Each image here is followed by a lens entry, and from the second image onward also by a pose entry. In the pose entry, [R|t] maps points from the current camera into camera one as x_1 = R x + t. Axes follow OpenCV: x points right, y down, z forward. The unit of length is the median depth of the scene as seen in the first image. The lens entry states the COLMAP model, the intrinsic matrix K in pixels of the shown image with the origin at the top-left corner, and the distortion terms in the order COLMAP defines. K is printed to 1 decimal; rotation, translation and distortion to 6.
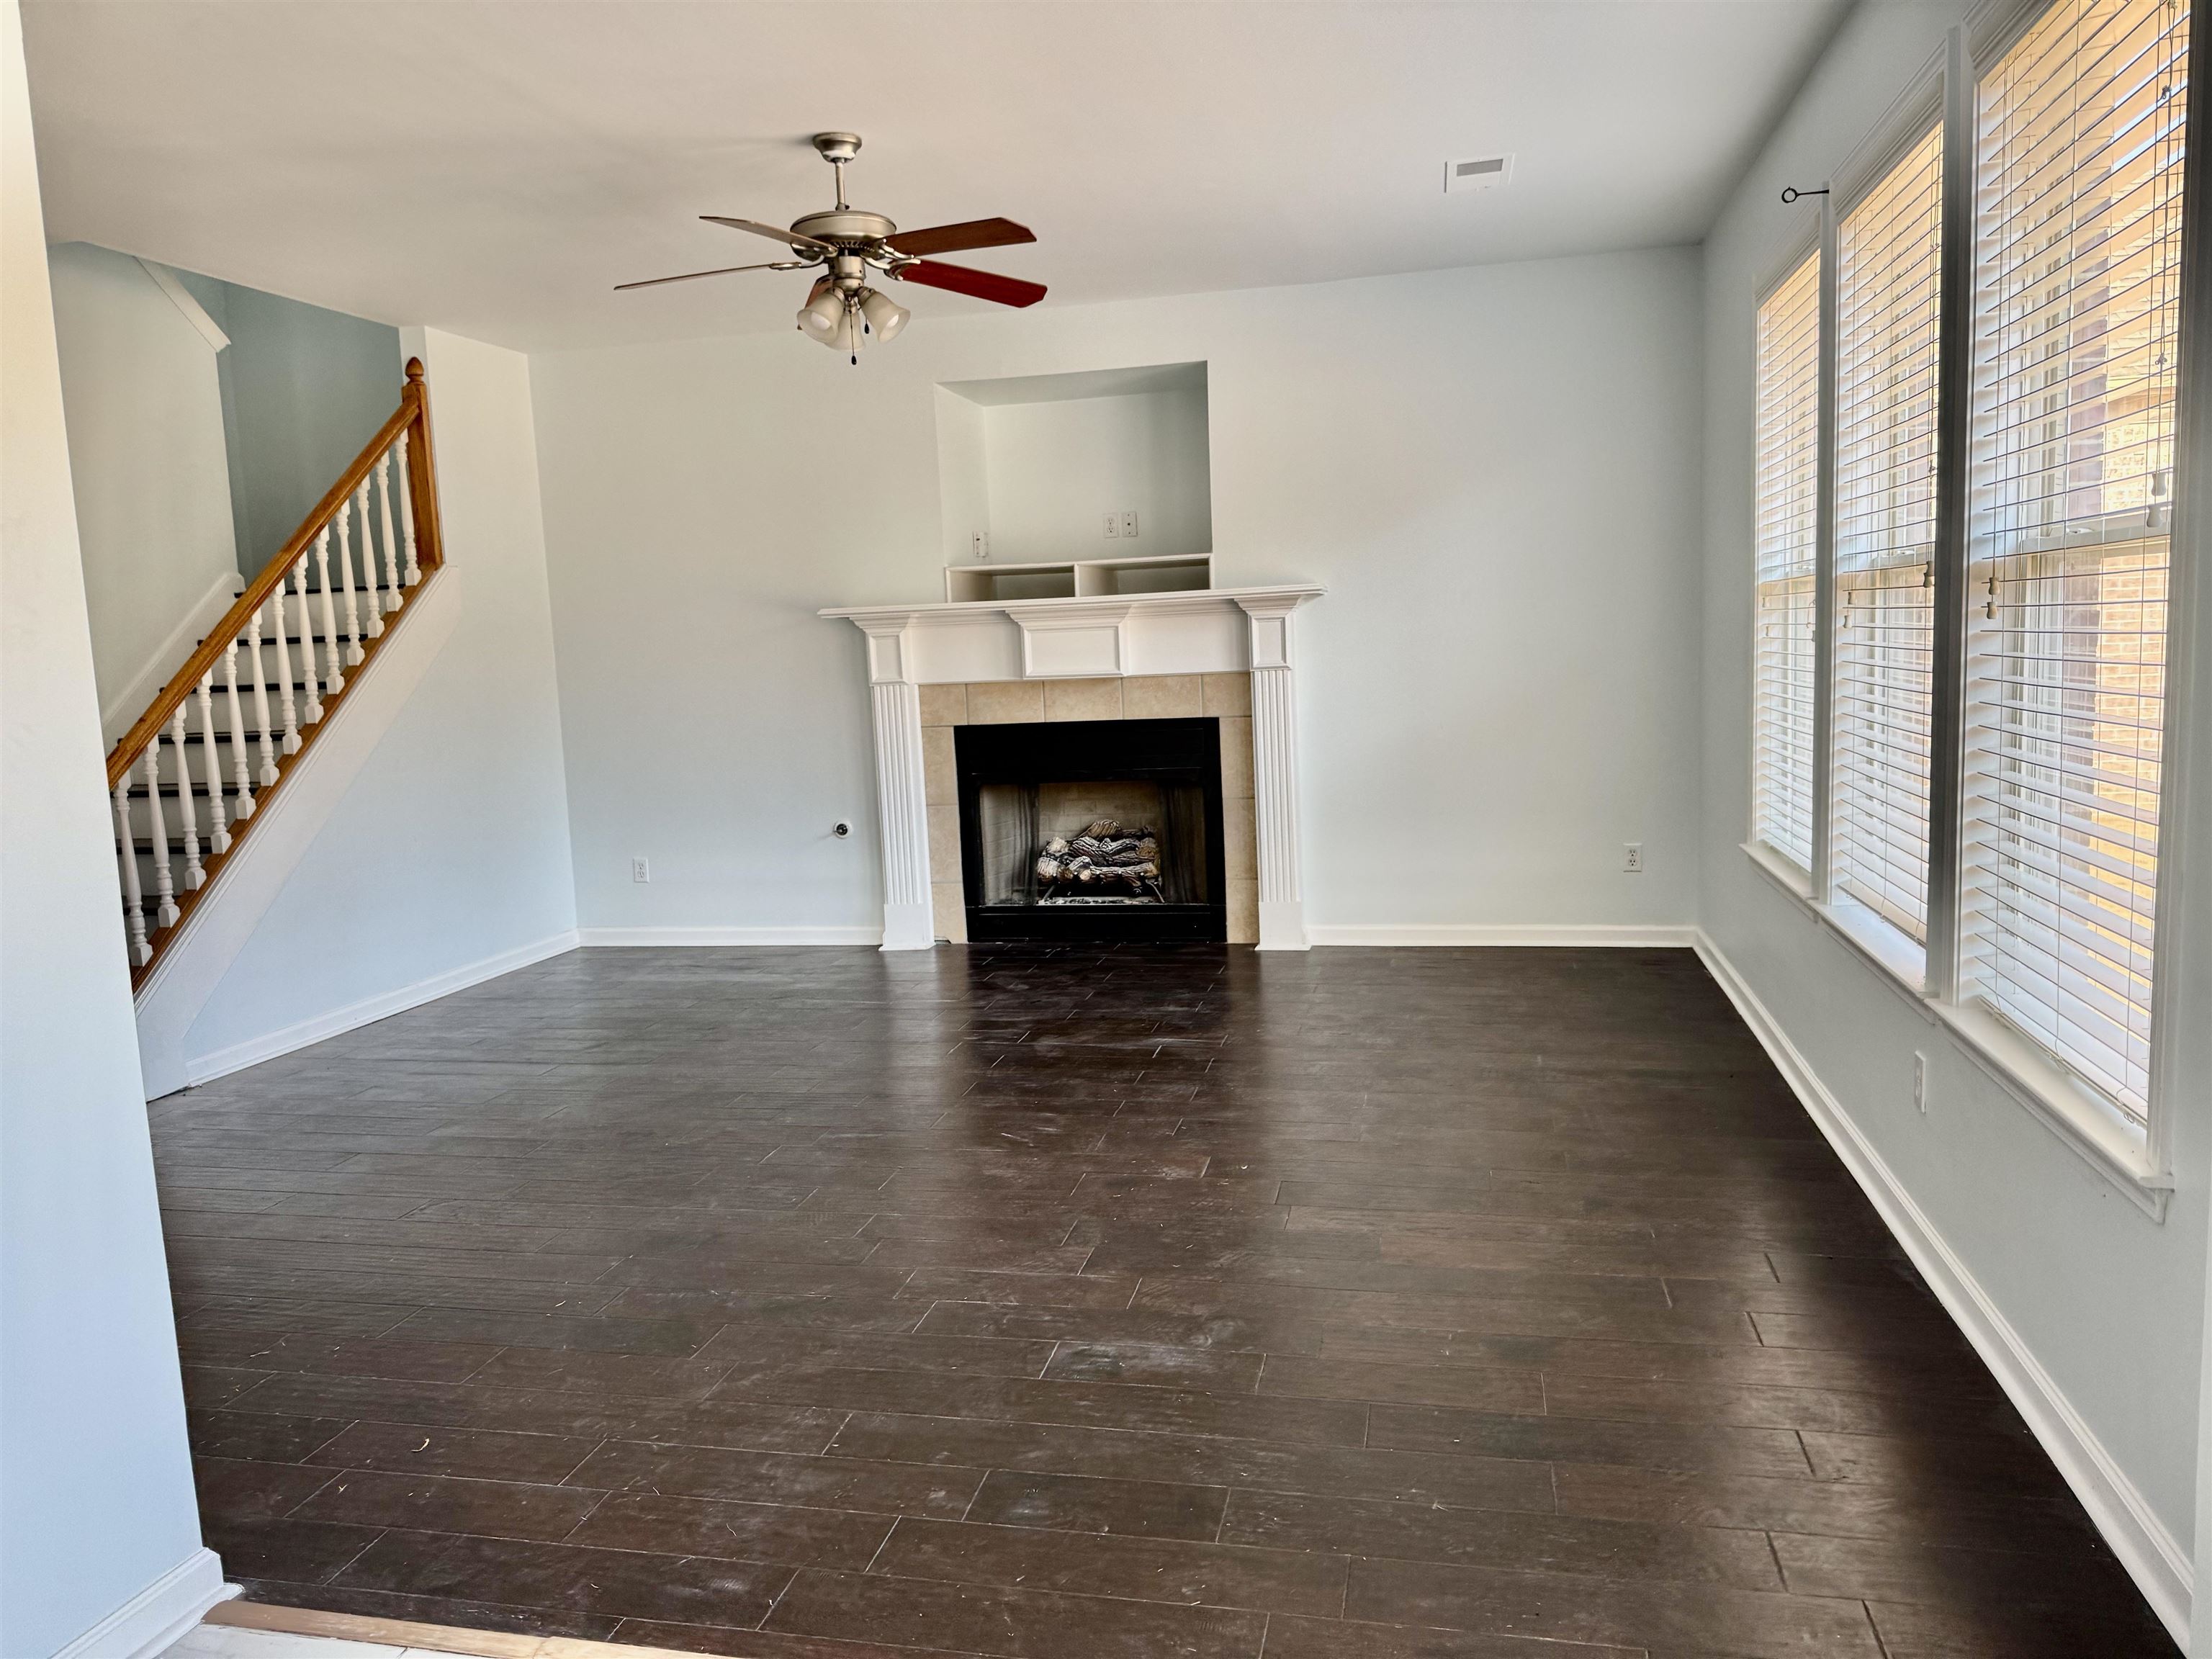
lens RADIAL K [[1534.6, 0, 1108.8], [0, 1534.6, 833.1], [0, 0, 1]] dist [0.005852, 0.000832]
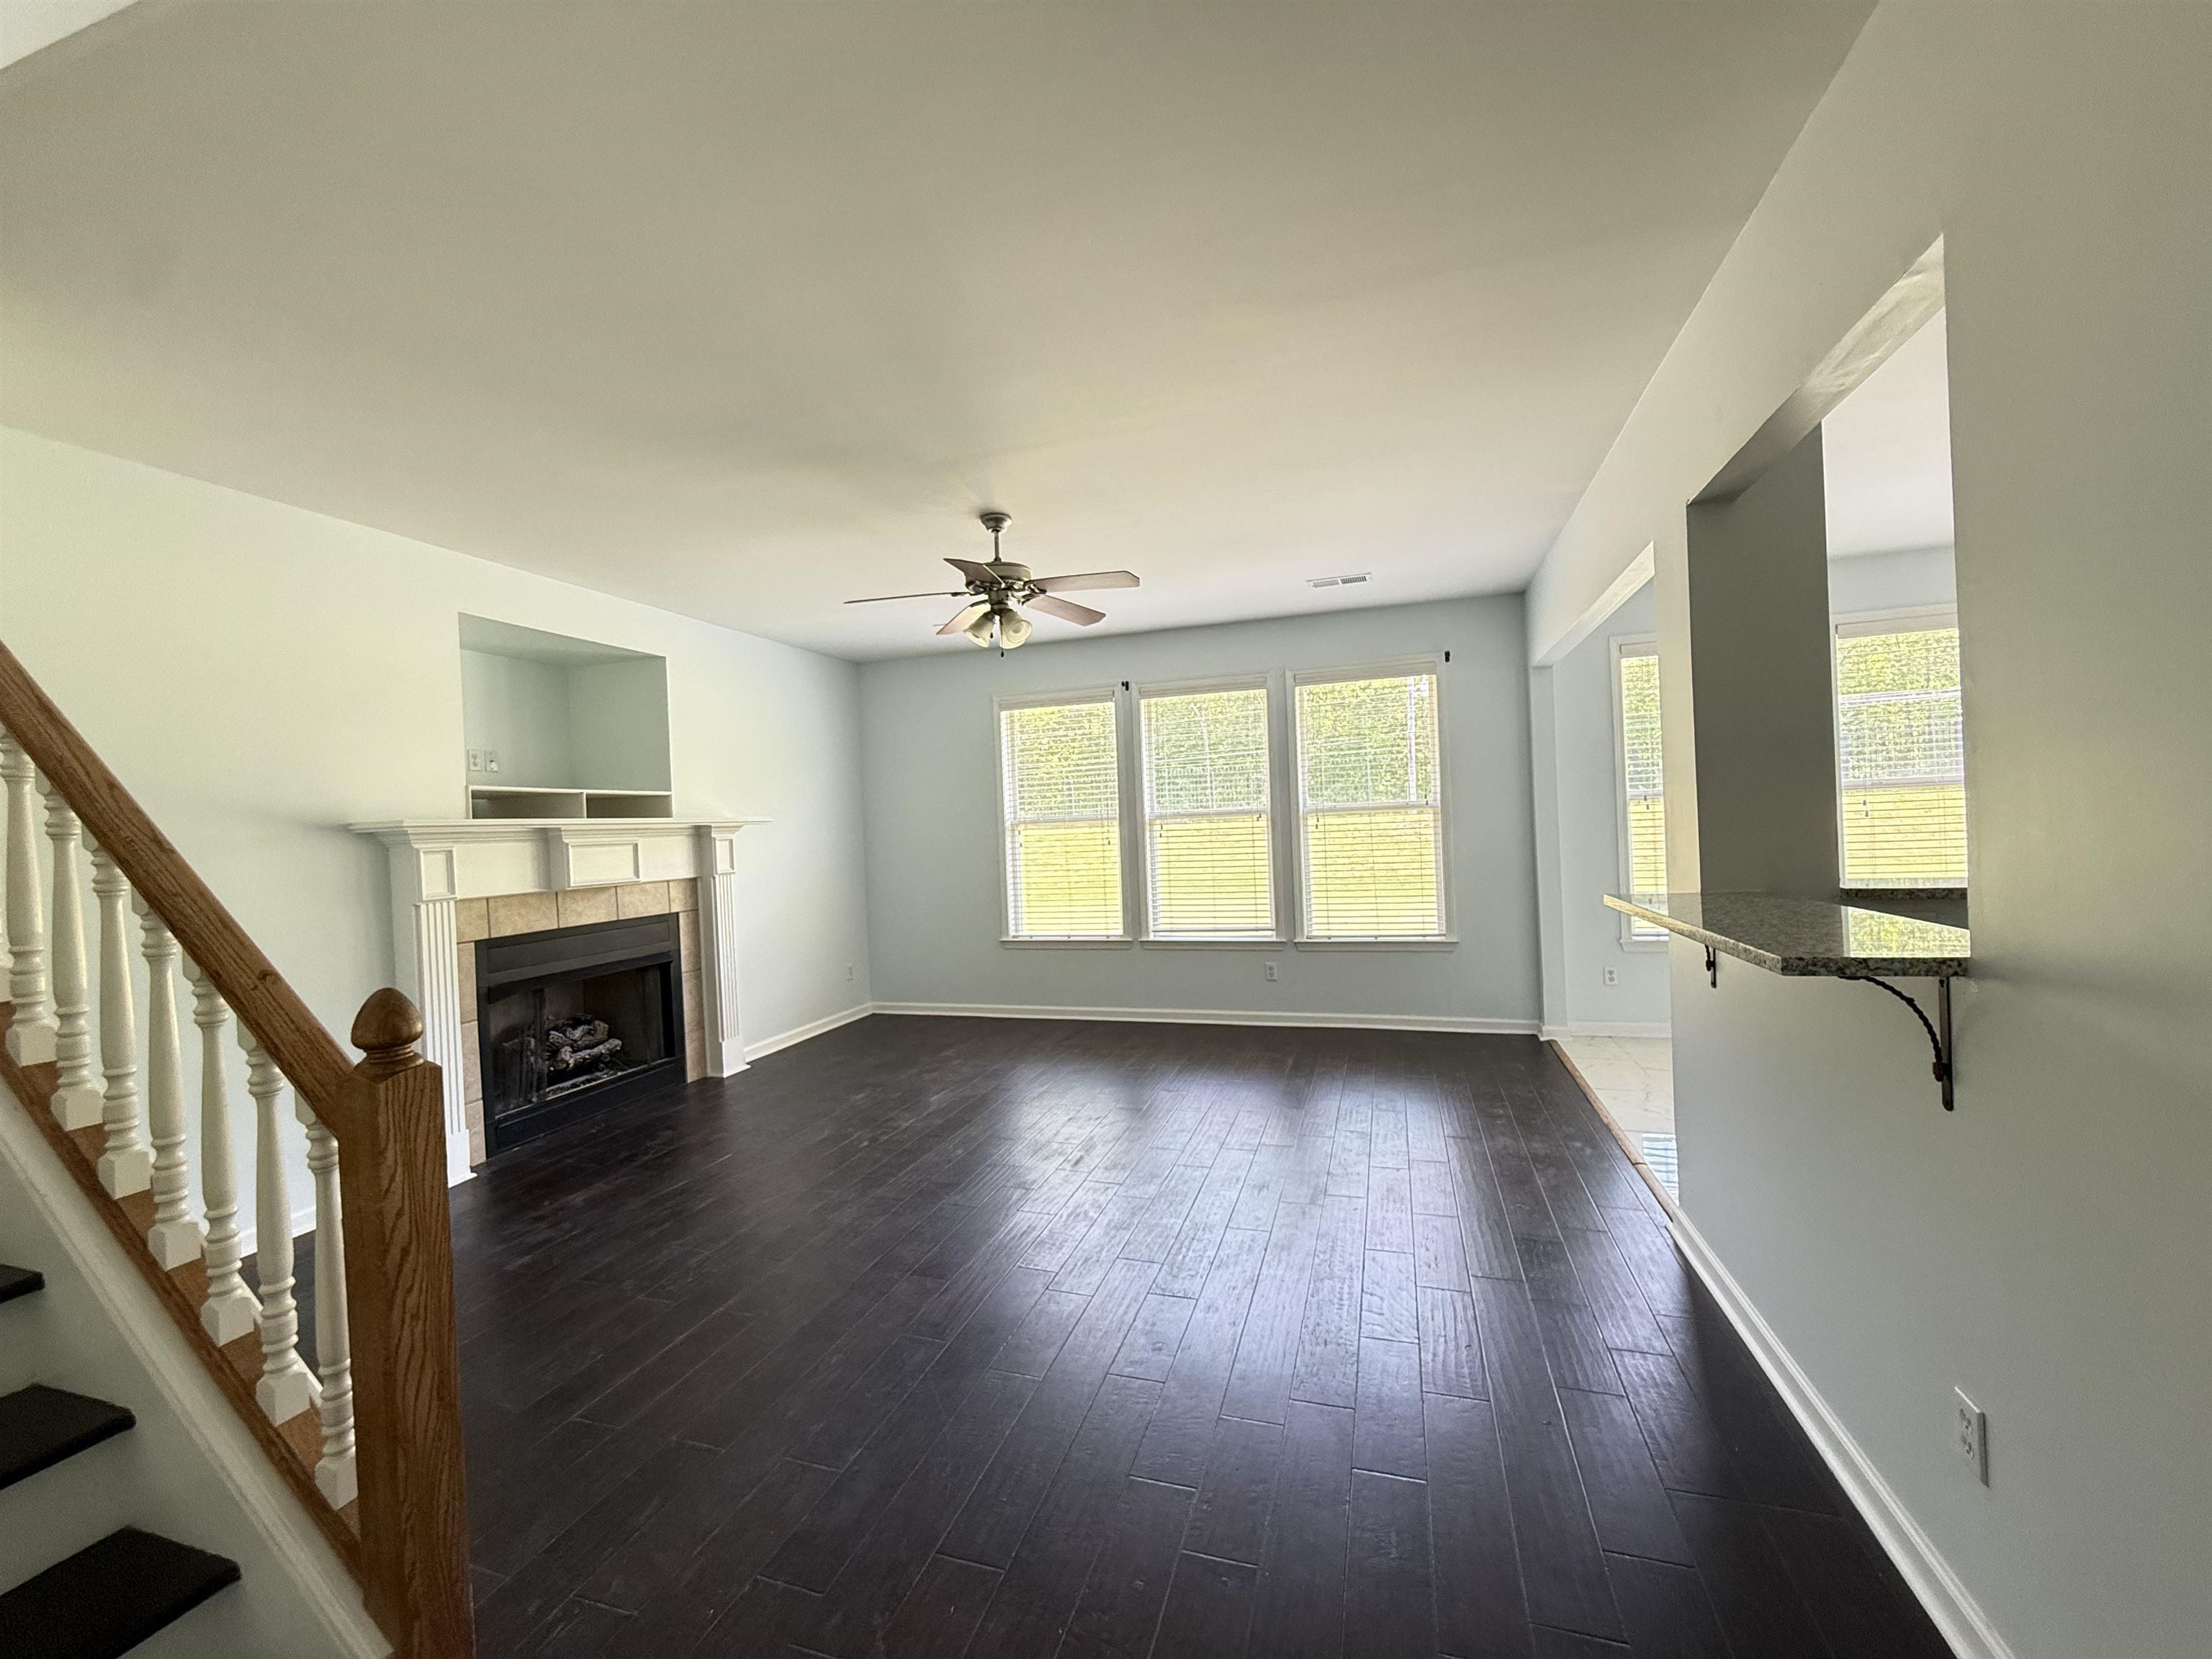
lens RADIAL K [[887.7, 0, 1129.9], [0, 887.7, 822.0], [0, 0, 1]] dist [-0.001384, -0.000122]
pose [[0.080254, 0.040533, 0.995950, -0.674080], [0.156509, 0.986267, -0.052750, -0.050432], [-0.984411, 0.160109, 0.072808, 0.542309]]
